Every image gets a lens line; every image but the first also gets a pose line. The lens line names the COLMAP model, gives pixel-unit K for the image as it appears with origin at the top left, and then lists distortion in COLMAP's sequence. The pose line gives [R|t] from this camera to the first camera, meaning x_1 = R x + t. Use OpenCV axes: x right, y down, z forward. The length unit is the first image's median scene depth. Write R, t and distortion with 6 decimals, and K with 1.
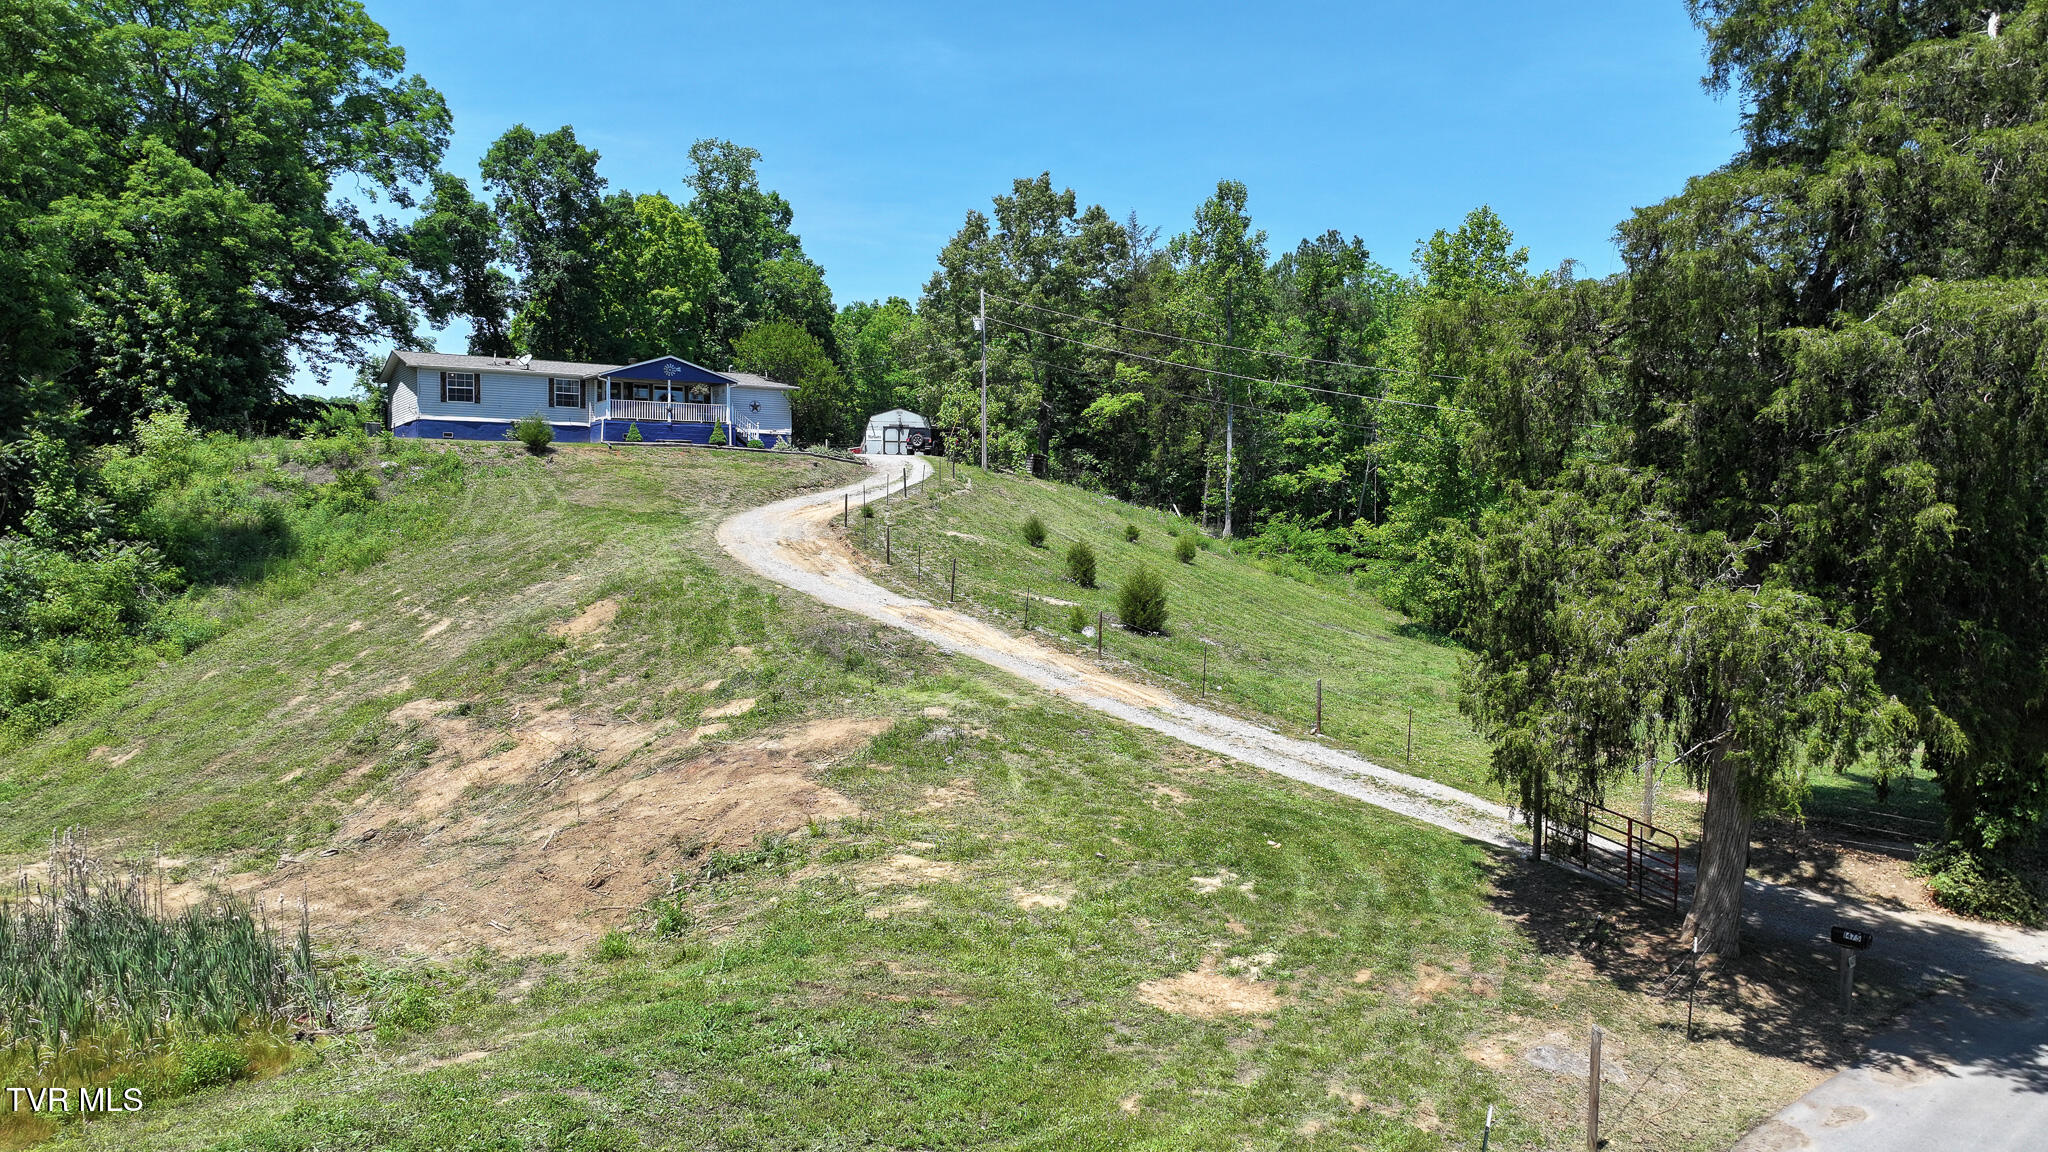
lens RADIAL K [[1447.2, 0, 1031.7], [0, 1447.2, 606.7], [0, 0, 1]] dist [0.011154, 0.003434]
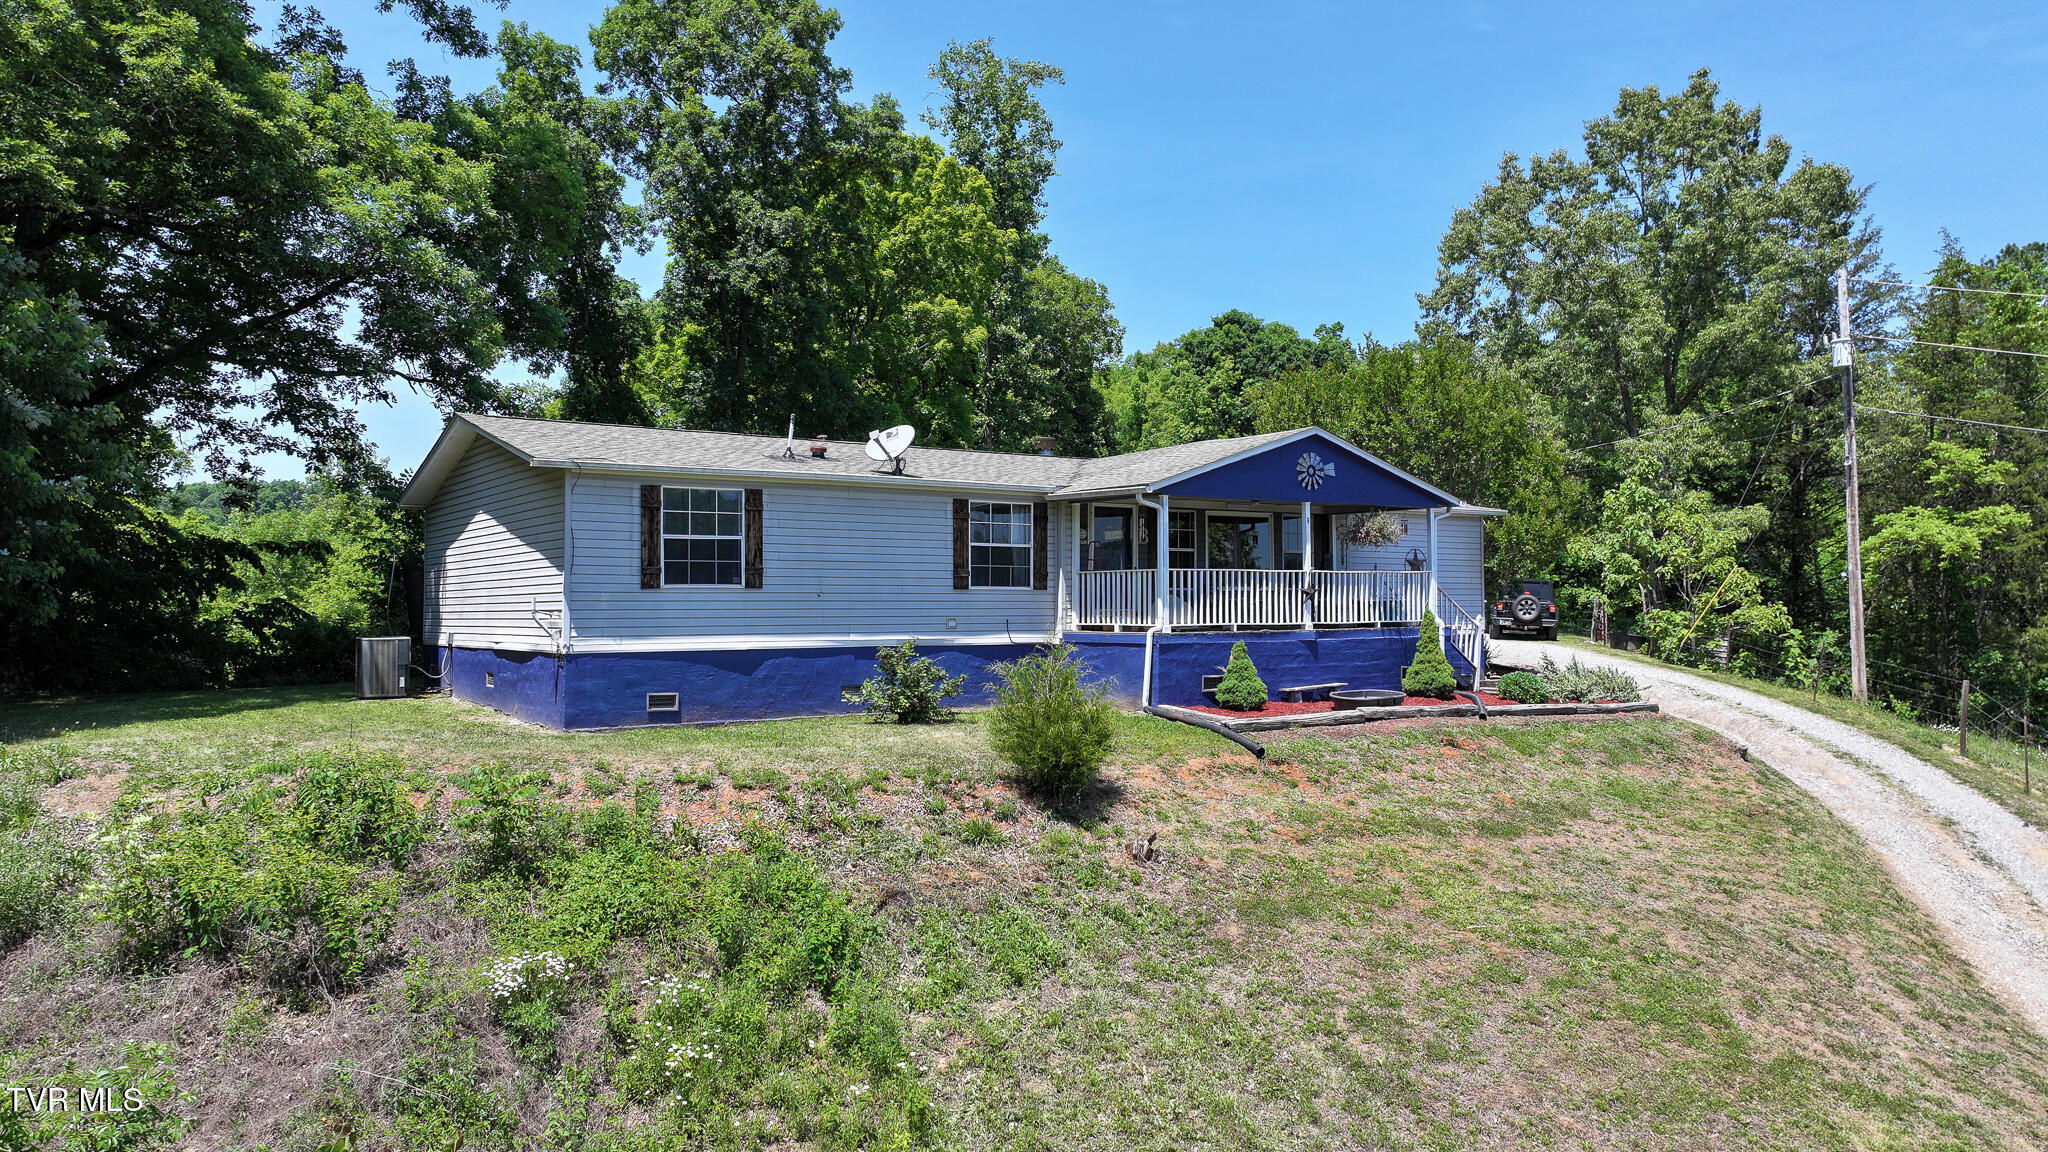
lens RADIAL K [[1447.2, 0, 1027.7], [0, 1447.2, 582.1], [0, 0, 1]] dist [0.011154, 0.003434]
pose [[0.999438, -0.005727, 0.033026, -0.261216], [0.007945, 0.997693, -0.067414, -0.094161], [-0.032564, 0.067638, 0.997178, 0.545689]]
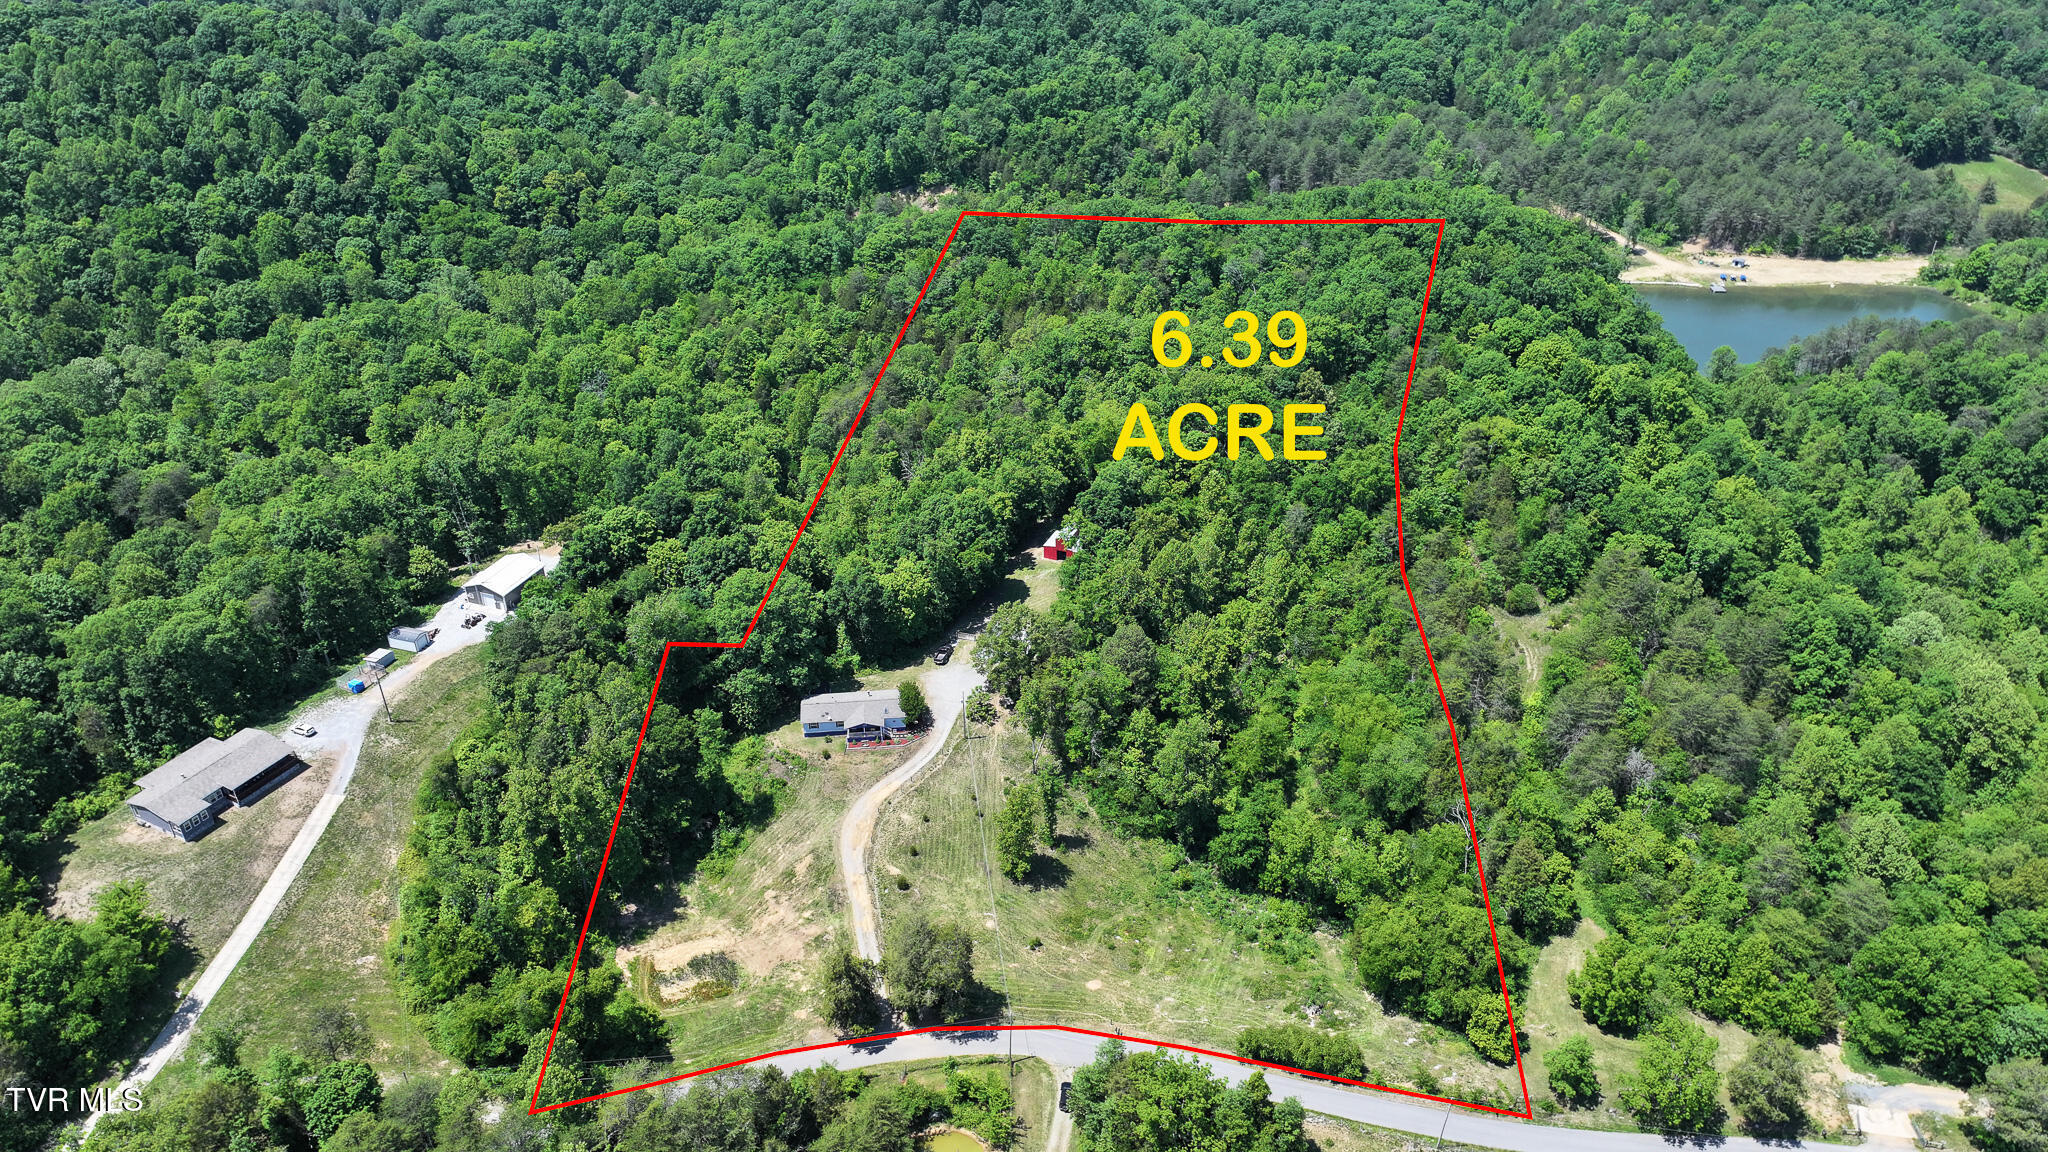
lens RADIAL K [[1447.2, 0, 1028.6], [0, 1447.2, 571.3], [0, 0, 1]] dist [0.011154, 0.003434]
pose [[0.887883, 0.222052, -0.402935, 1.226816], [-0.009291, 0.884289, 0.466848, -1.802871], [0.459976, -0.410763, 0.787208, -1.251413]]
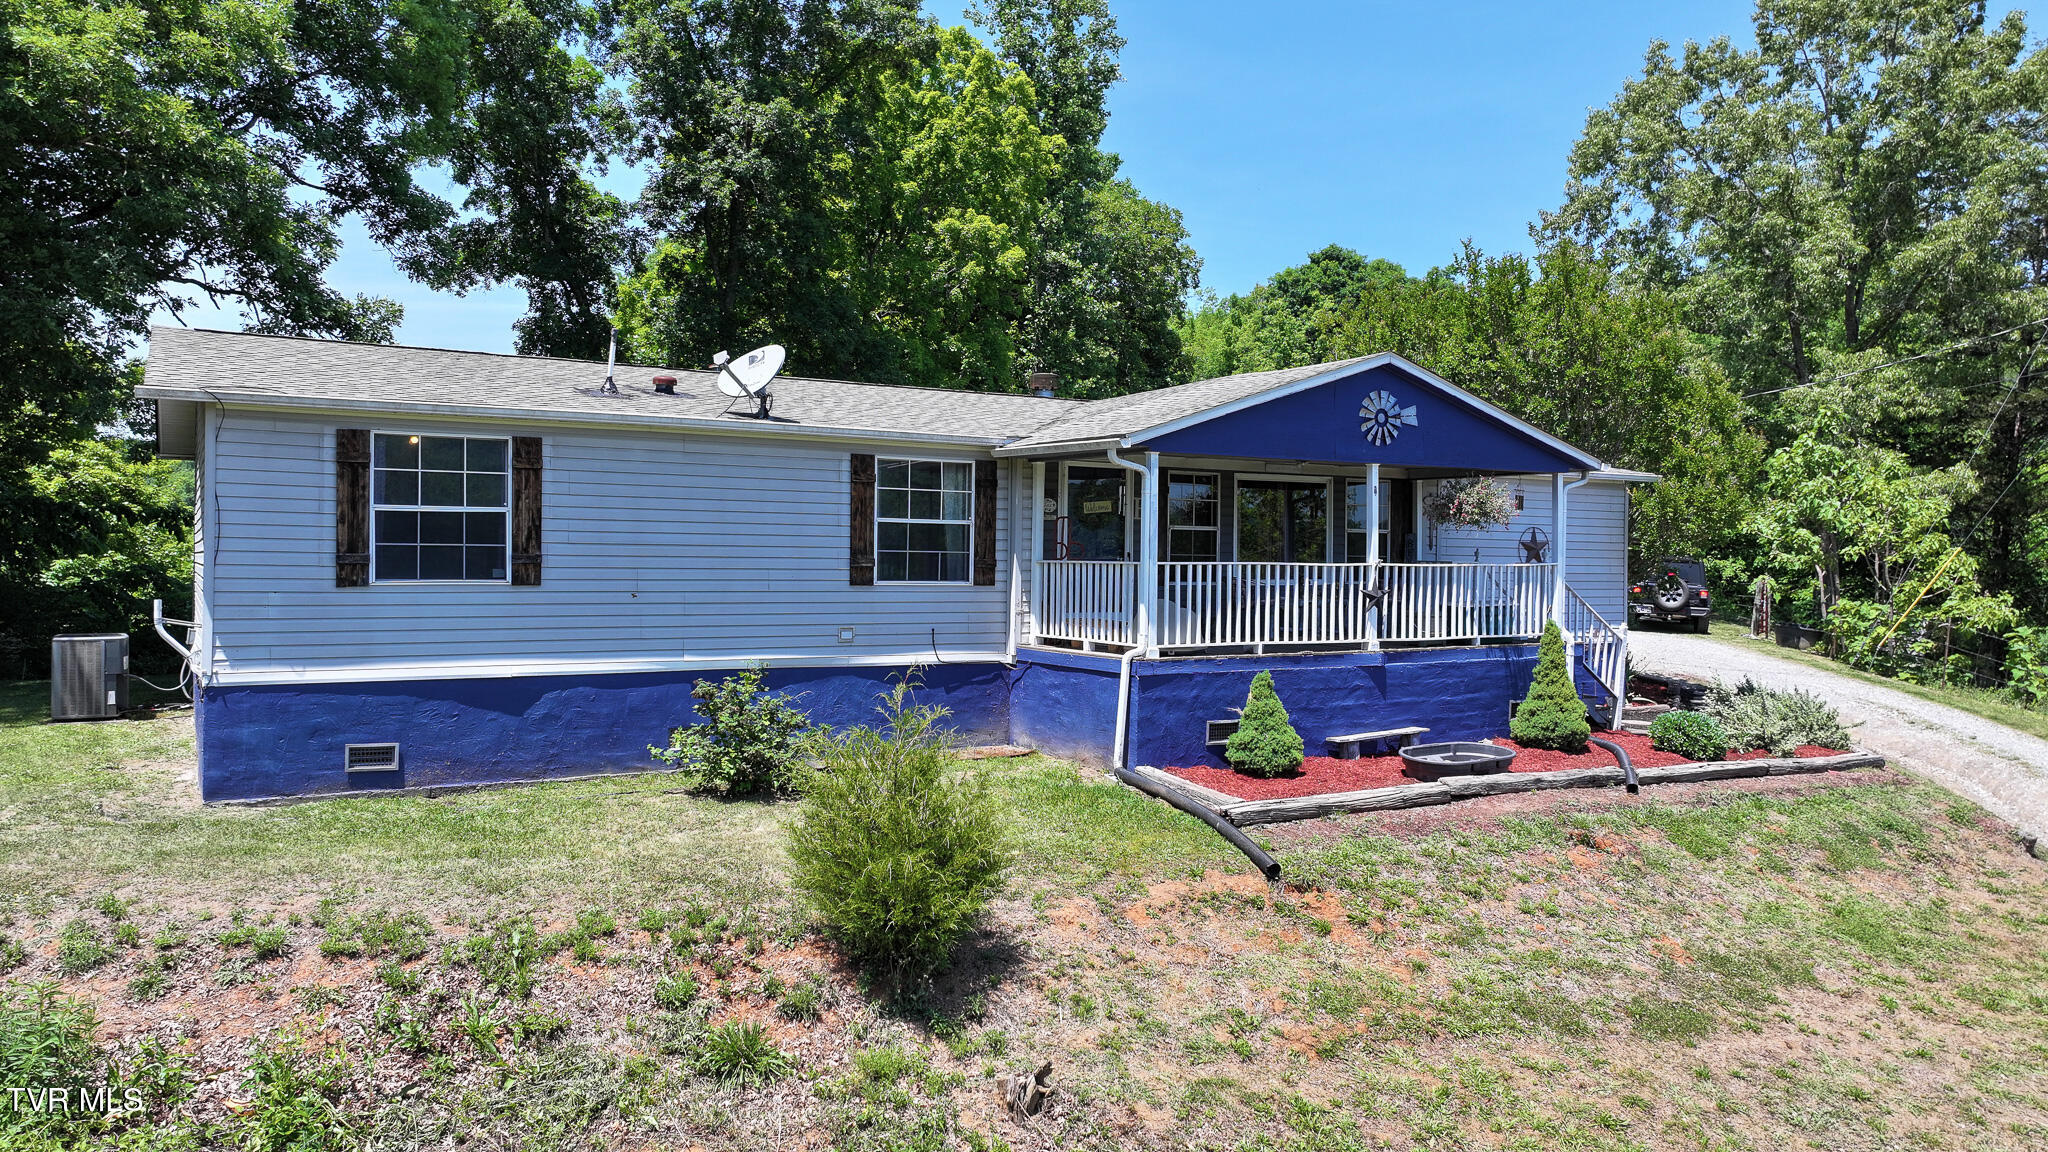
lens RADIAL K [[1447.2, 0, 1030.9], [0, 1447.2, 572.9], [0, 0, 1]] dist [0.011154, 0.003434]
pose [[0.999304, 0.008686, -0.036283, -0.237685], [-0.010122, 0.999164, -0.039601, -0.104859], [0.035909, 0.039941, 0.998557, 0.624707]]
